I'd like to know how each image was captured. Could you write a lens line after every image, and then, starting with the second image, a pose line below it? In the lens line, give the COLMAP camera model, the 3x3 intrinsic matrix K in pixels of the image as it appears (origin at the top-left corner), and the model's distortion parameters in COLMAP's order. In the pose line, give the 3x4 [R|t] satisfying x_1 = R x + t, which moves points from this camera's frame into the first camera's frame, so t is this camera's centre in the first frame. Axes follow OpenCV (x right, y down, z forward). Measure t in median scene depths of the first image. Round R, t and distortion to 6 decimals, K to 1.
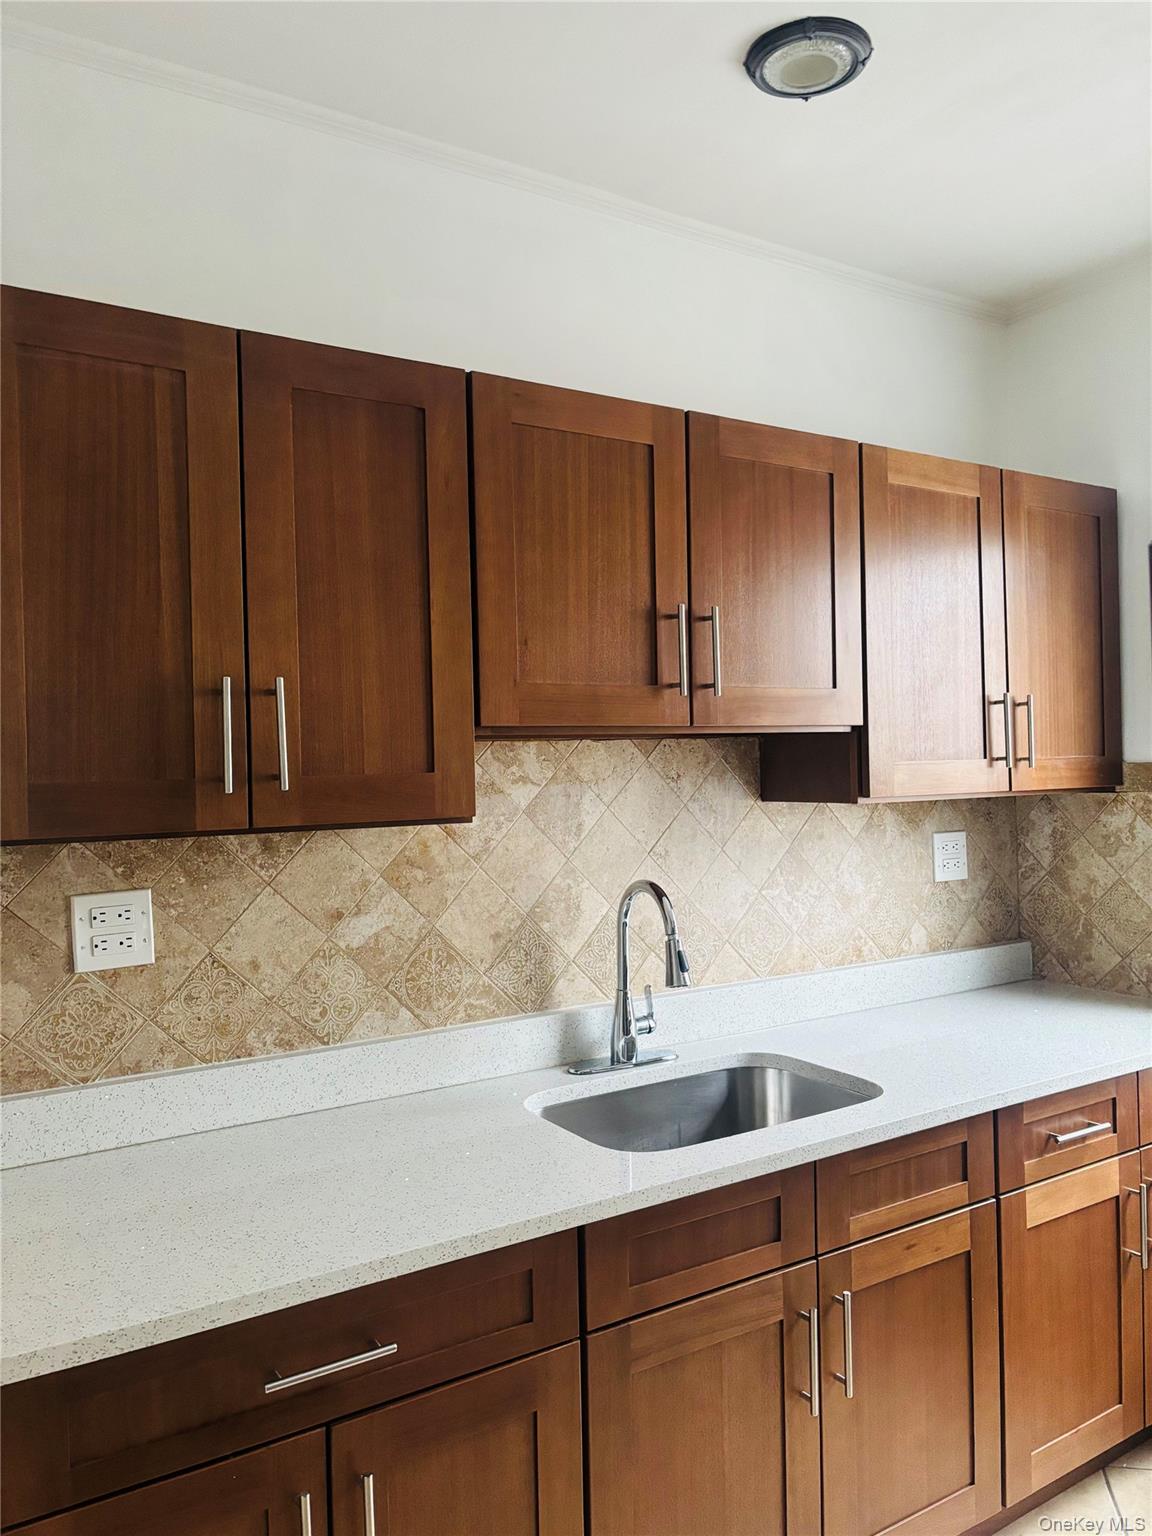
lens RADIAL K [[1162.0, 0, 577.9], [0, 1162.0, 773.4], [0, 0, 1]] dist [0.014589, 0.002809]
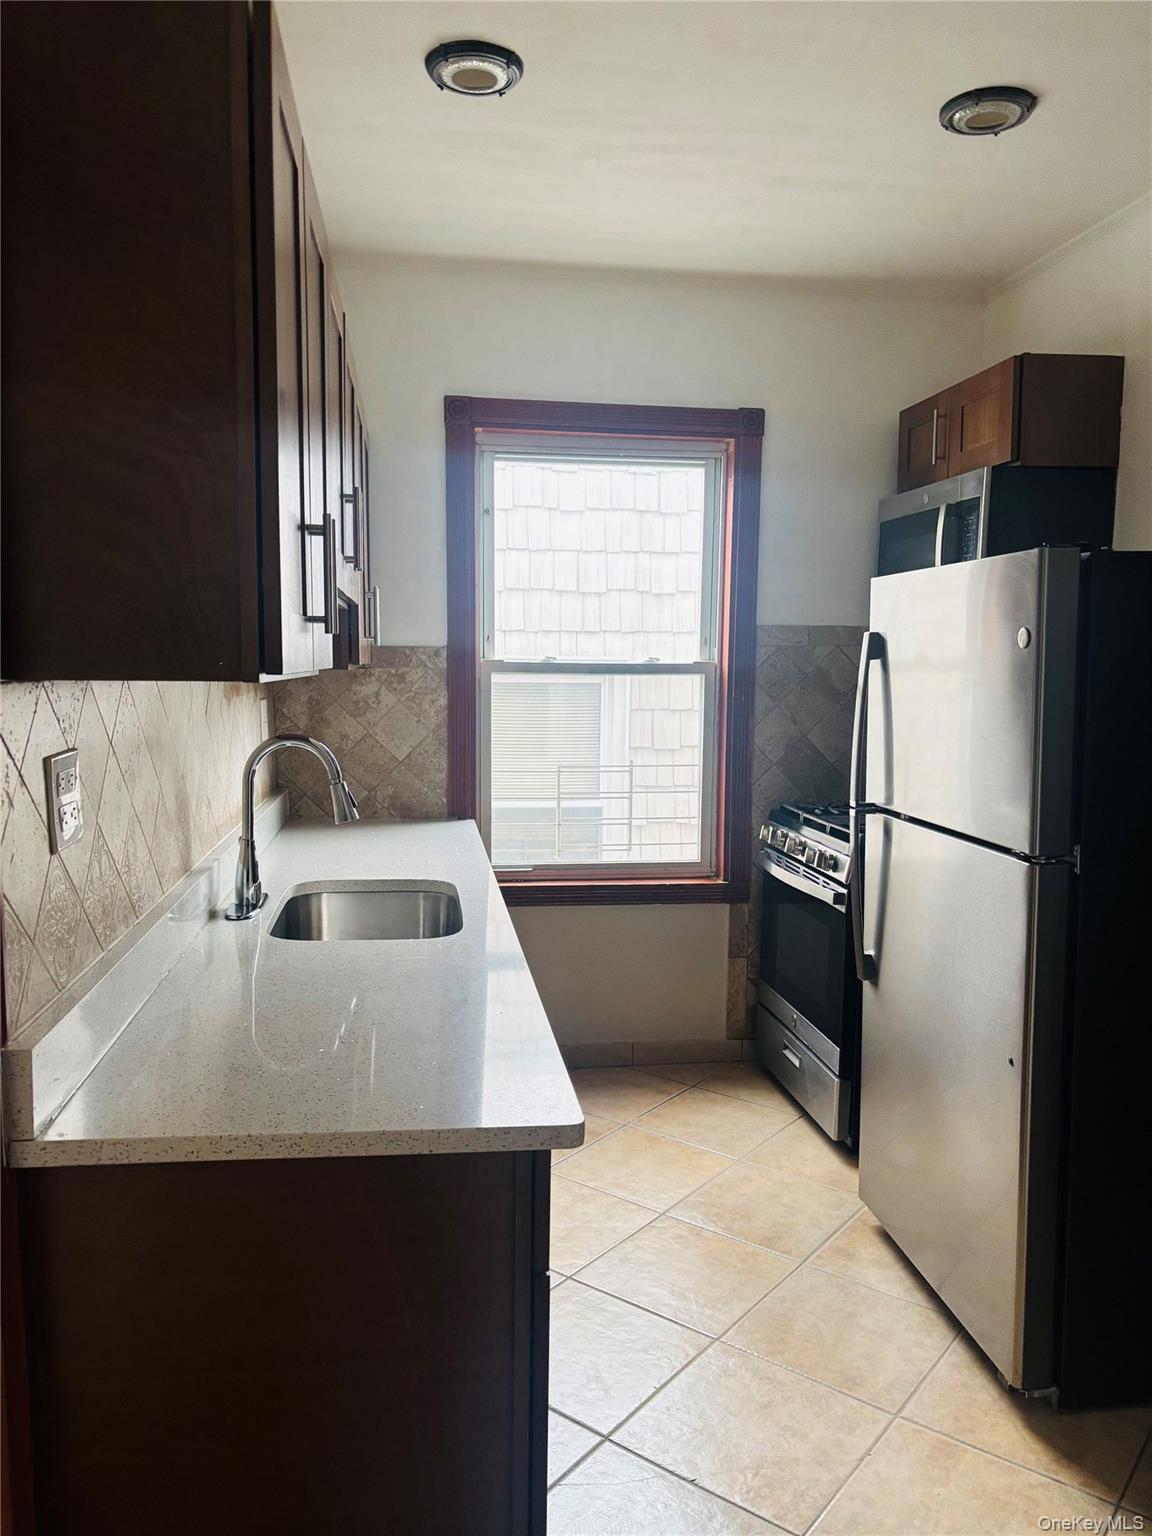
lens RADIAL K [[1162.0, 0, 578.8], [0, 1162.0, 770.4], [0, 0, 1]] dist [0.014589, 0.002809]
pose [[0.427540, -0.059030, 0.902067, -0.631714], [-0.016637, 0.997183, 0.073140, 0.031499], [-0.903843, -0.046278, 0.425353, 0.214669]]
